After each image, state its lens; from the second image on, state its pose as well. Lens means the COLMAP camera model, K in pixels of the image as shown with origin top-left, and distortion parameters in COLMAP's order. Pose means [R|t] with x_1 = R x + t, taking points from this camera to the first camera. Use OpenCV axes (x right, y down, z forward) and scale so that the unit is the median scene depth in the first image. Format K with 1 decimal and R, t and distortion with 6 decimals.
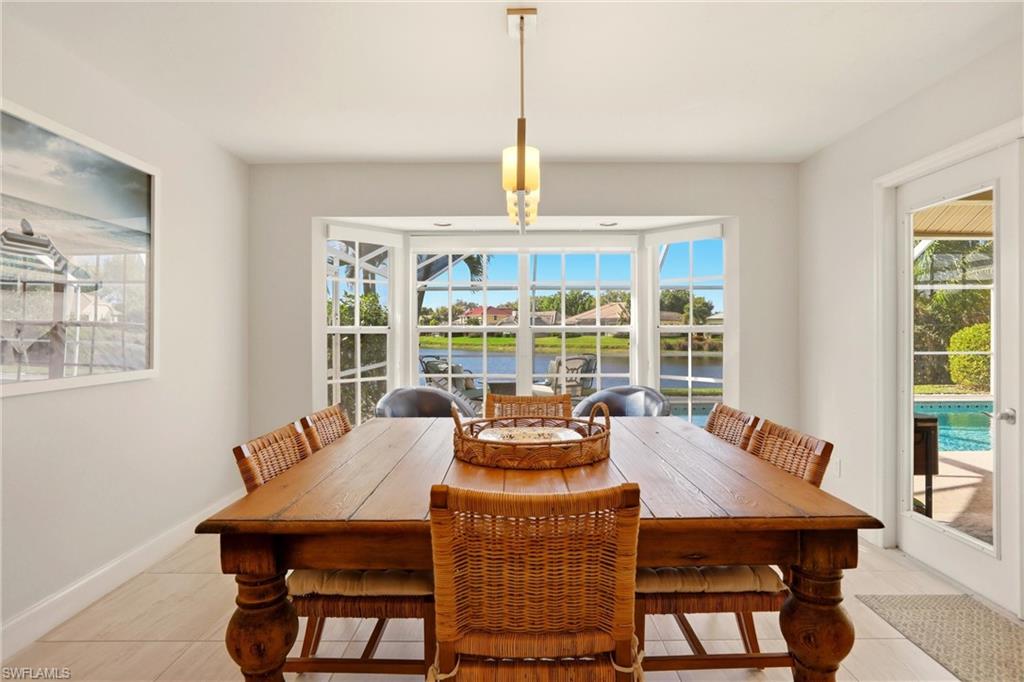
lens RADIAL K [[548.2, 0, 532.0], [0, 548.2, 341.4], [0, 0, 1]] dist [-0.019784, 0.001391]
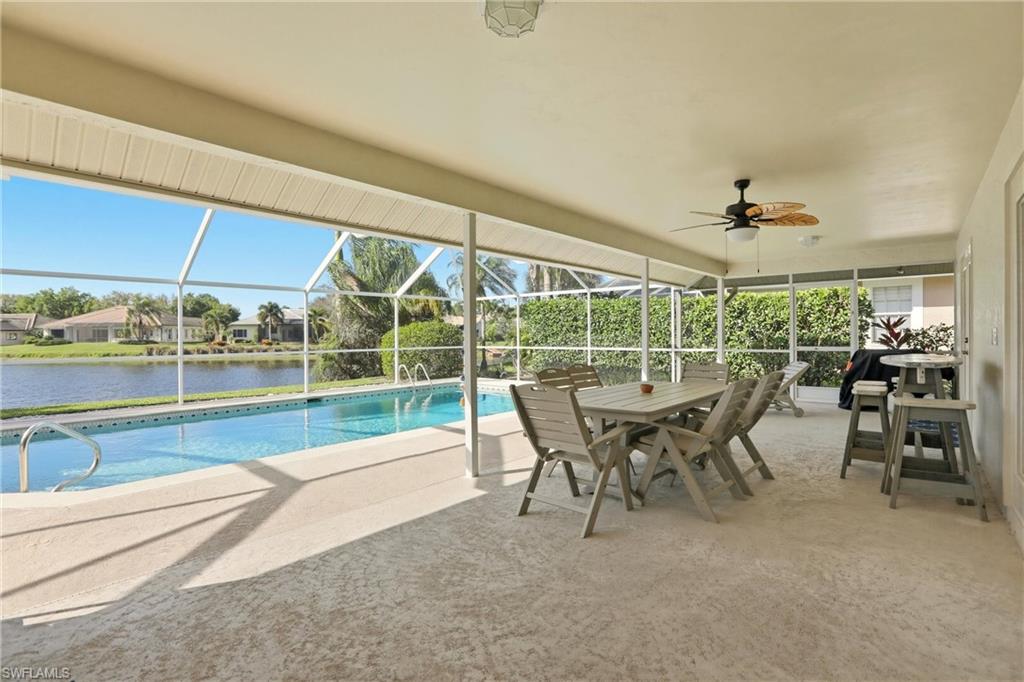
lens RADIAL K [[460.9, 0, 510.8], [0, 460.9, 344.3], [0, 0, 1]] dist [-0.016533, 0.001291]
pose [[0.676996, -0.016516, 0.735801, 0.724282], [0.018149, 0.999819, 0.005744, 0.022782], [-0.735763, 0.009465, 0.677173, 0.265431]]
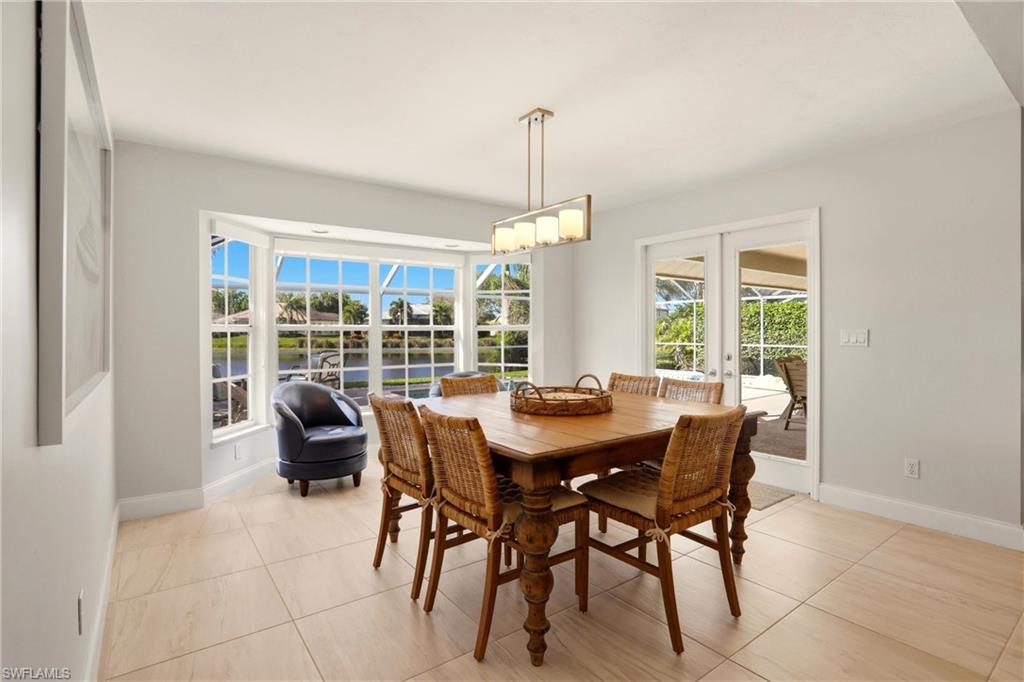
lens RADIAL K [[489.5, 0, 516.1], [0, 489.5, 335.4], [0, 0, 1]] dist [-0.037685, 0.000302]
pose [[0.812374, -0.004699, 0.583117, -0.363098], [0.009815, 0.999936, -0.005616, 0.001906], [-0.583054, 0.010285, 0.812369, -0.007835]]
